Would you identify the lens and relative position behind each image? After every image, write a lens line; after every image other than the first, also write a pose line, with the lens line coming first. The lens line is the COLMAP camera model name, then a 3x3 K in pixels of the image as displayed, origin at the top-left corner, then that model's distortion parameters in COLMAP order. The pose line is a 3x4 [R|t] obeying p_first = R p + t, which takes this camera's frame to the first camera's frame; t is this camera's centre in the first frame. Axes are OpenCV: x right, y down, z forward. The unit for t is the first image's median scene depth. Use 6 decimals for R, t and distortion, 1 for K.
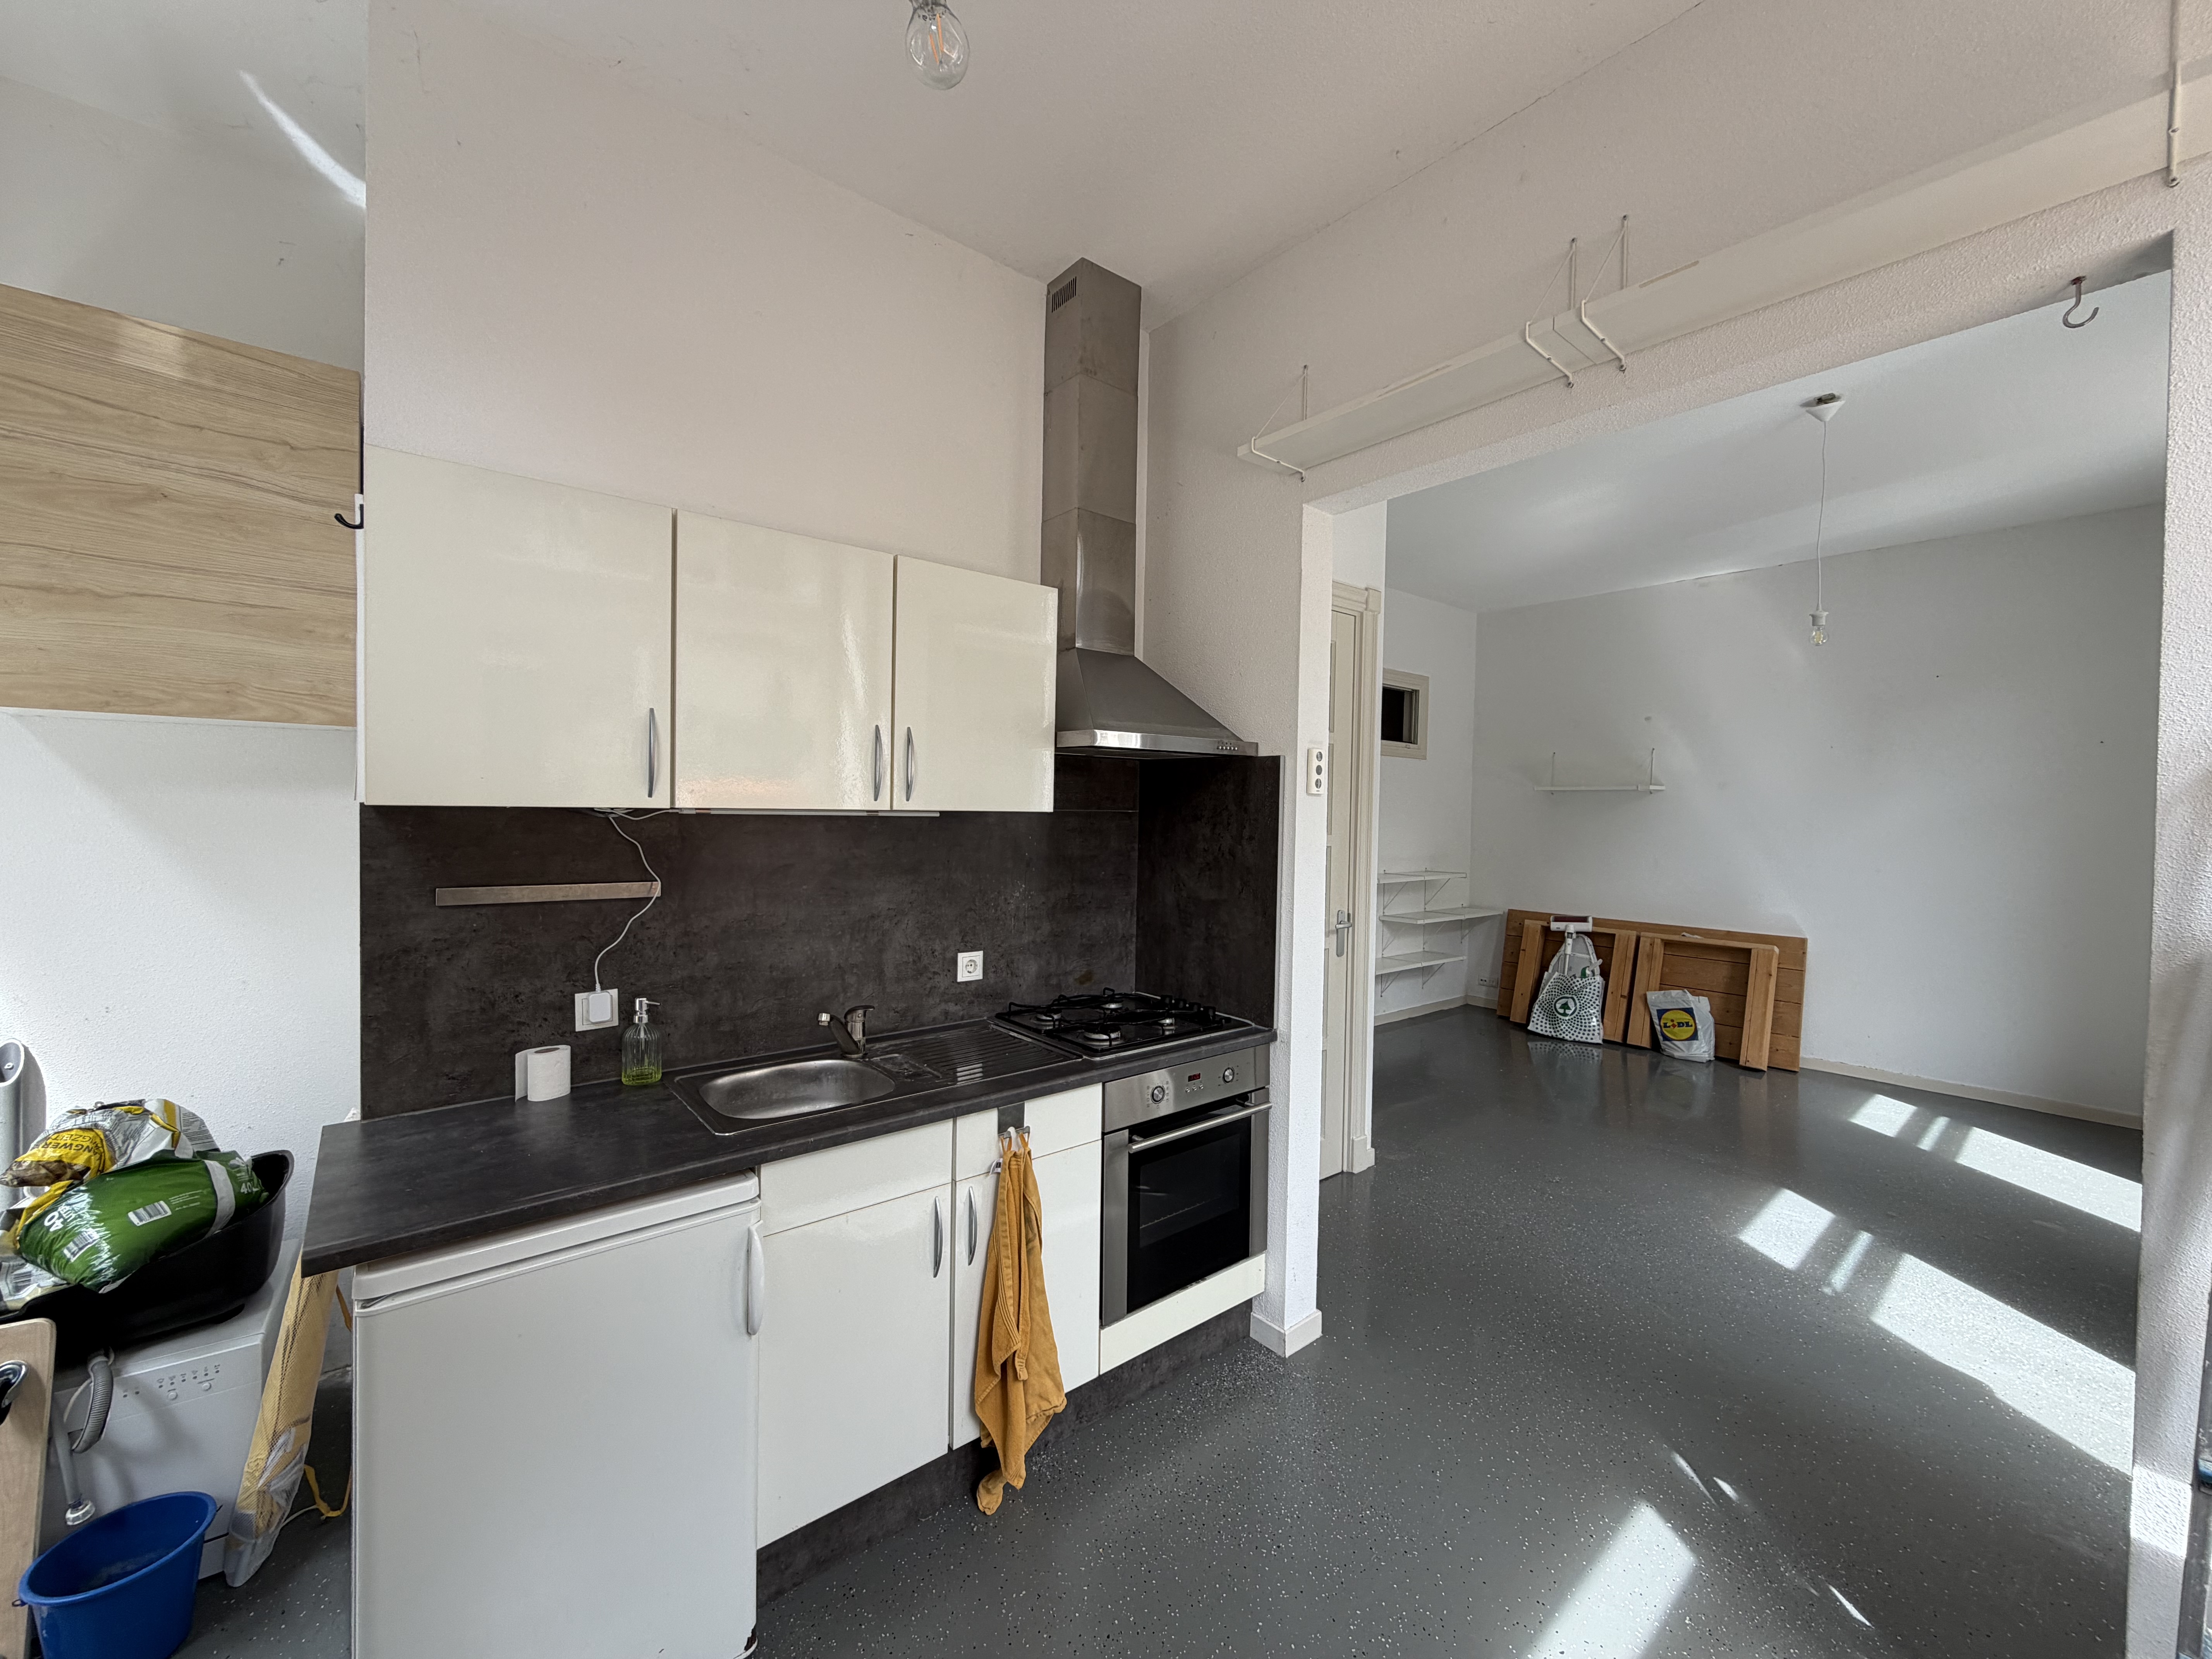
lens RADIAL K [[875.6, 0, 1106.0], [0, 875.6, 829.5], [0, 0, 1]] dist [0.000755, 0.000004]
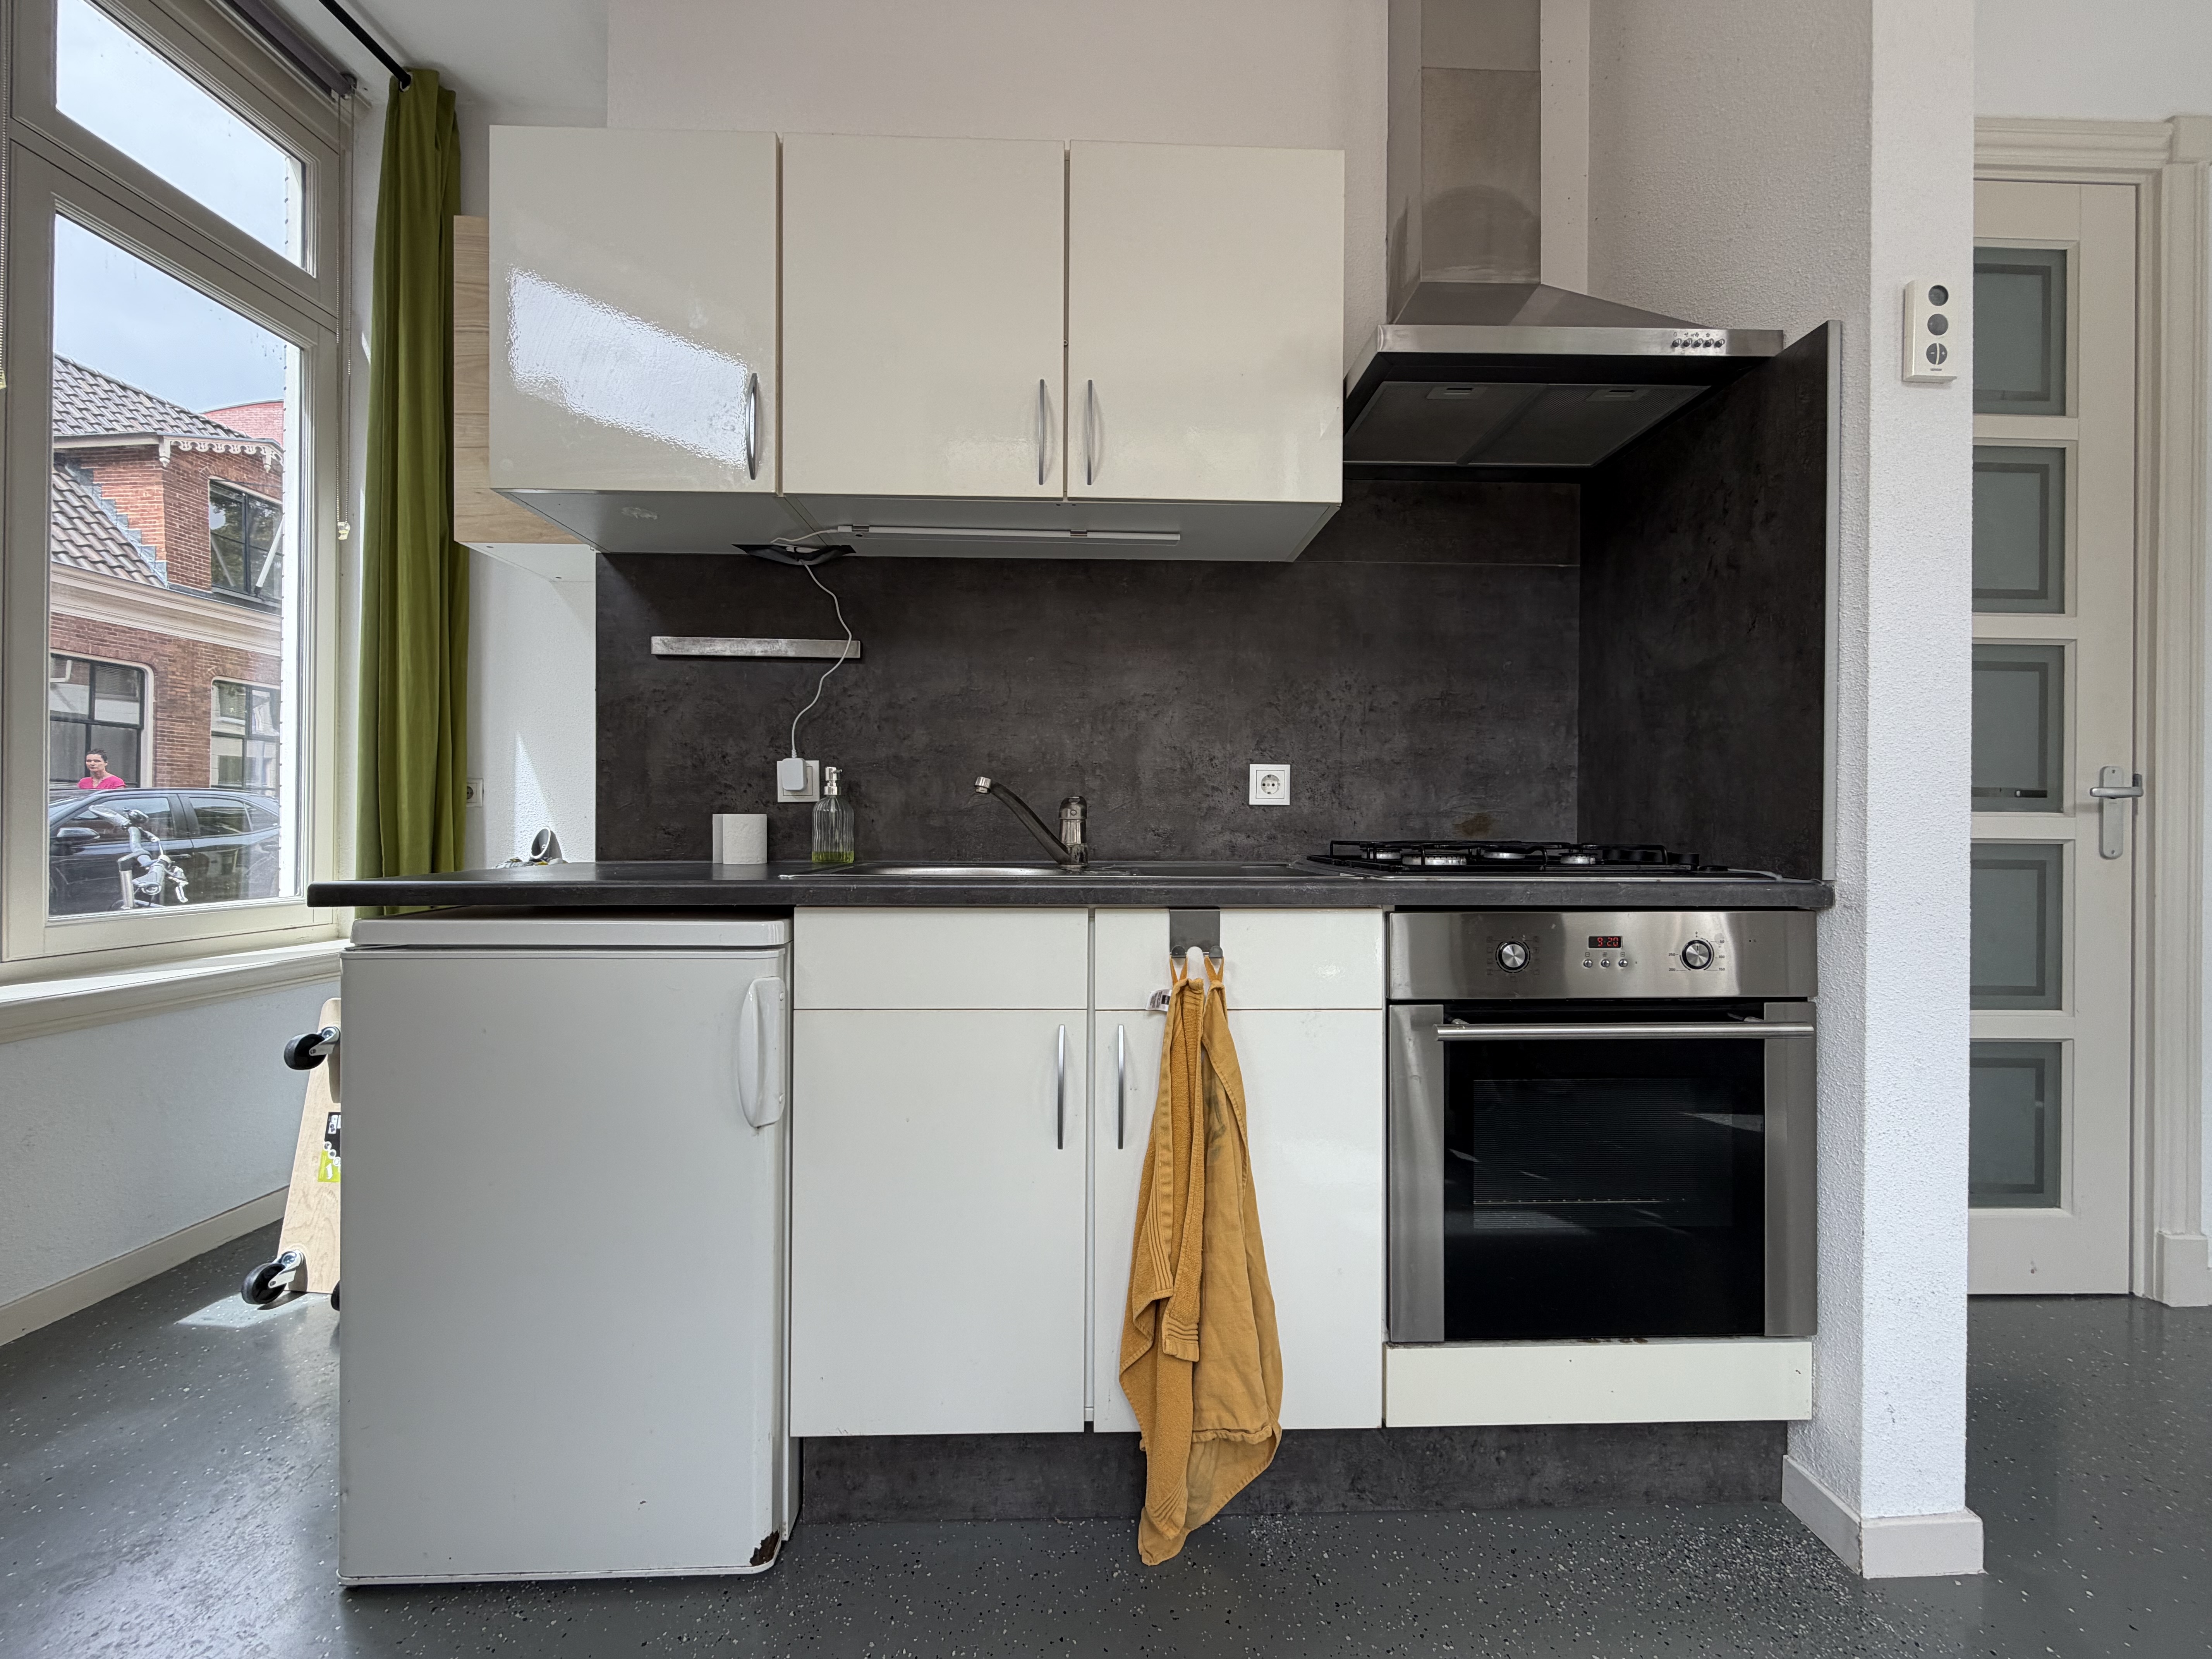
lens RADIAL K [[878.5, 0, 1106.0], [0, 878.5, 829.5], [0, 0, 1]] dist [-0.001141, -0.000449]
pose [[0.792336, -0.011667, -0.609973, 0.180297], [-0.004928, 0.999662, -0.025523, 0.222439], [0.610065, 0.023229, 0.792011, 0.381230]]
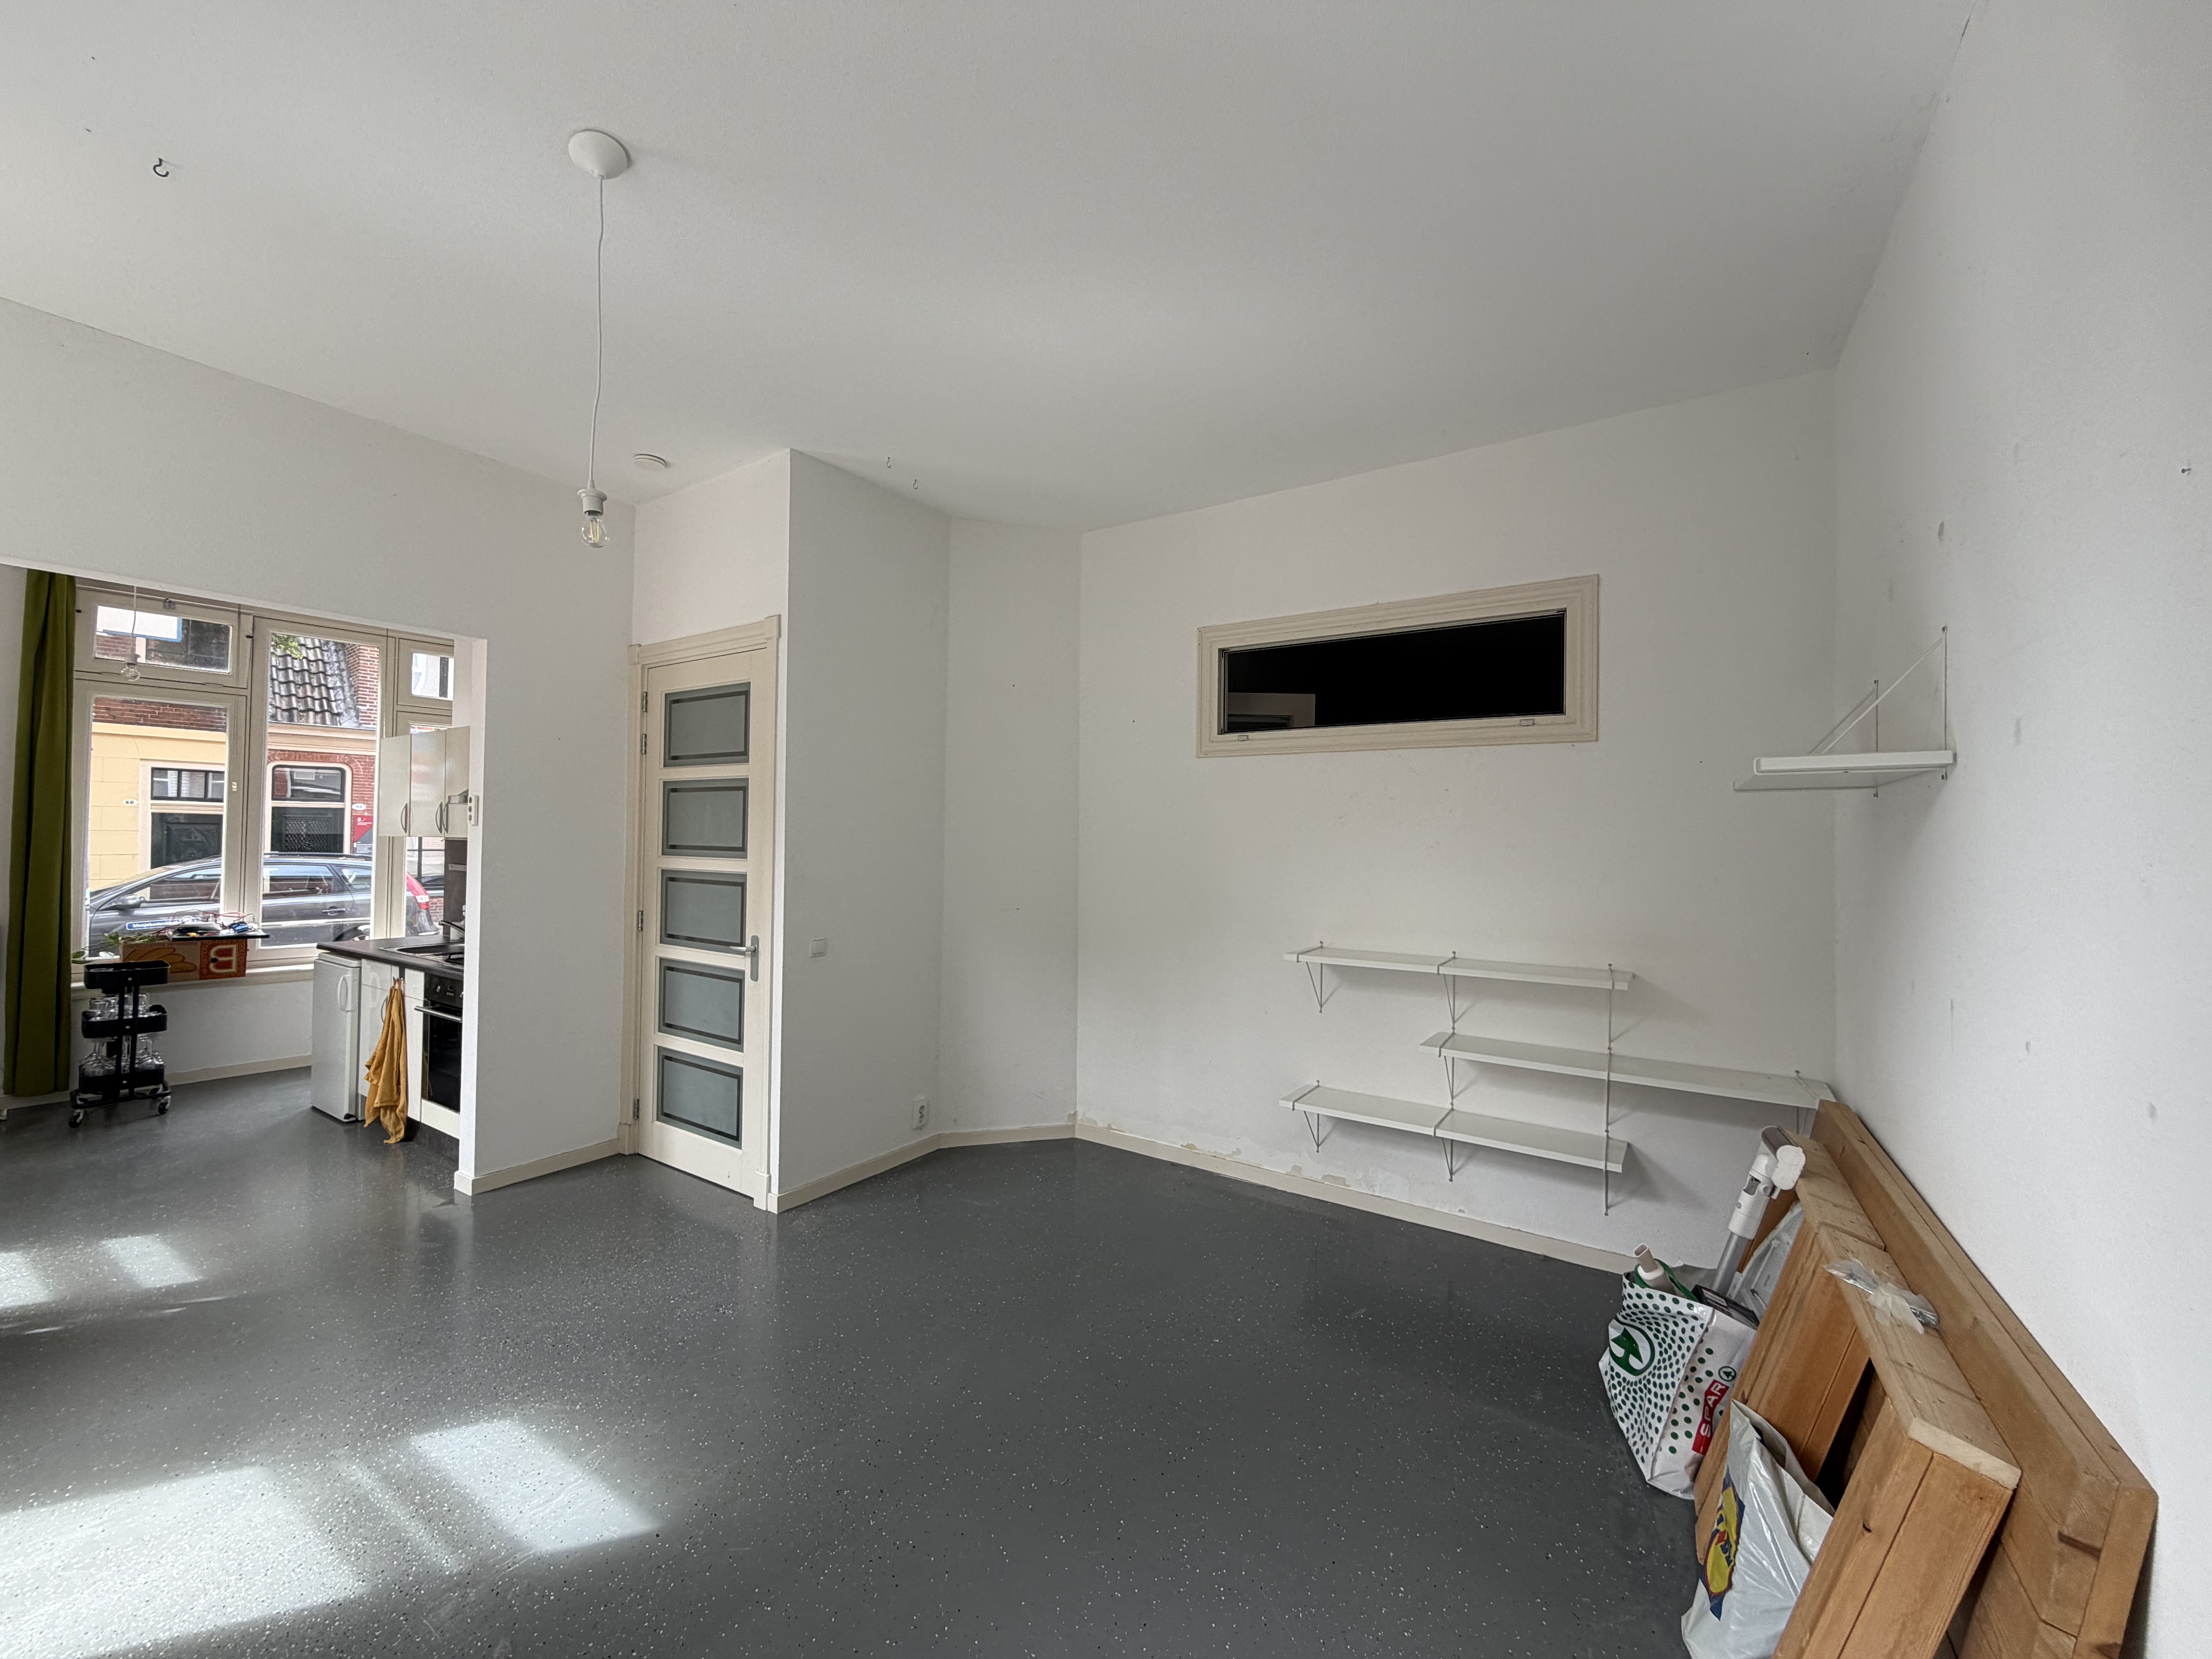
lens RADIAL K [[875.6, 0, 1106.0], [0, 875.6, 829.5], [0, 0, 1]] dist [0.000755, 0.000004]
pose [[0.302493, -0.021273, -0.952914, 2.080443], [-0.032062, 0.998958, -0.032479, -0.017248], [0.952612, 0.040377, 0.301495, 1.630347]]
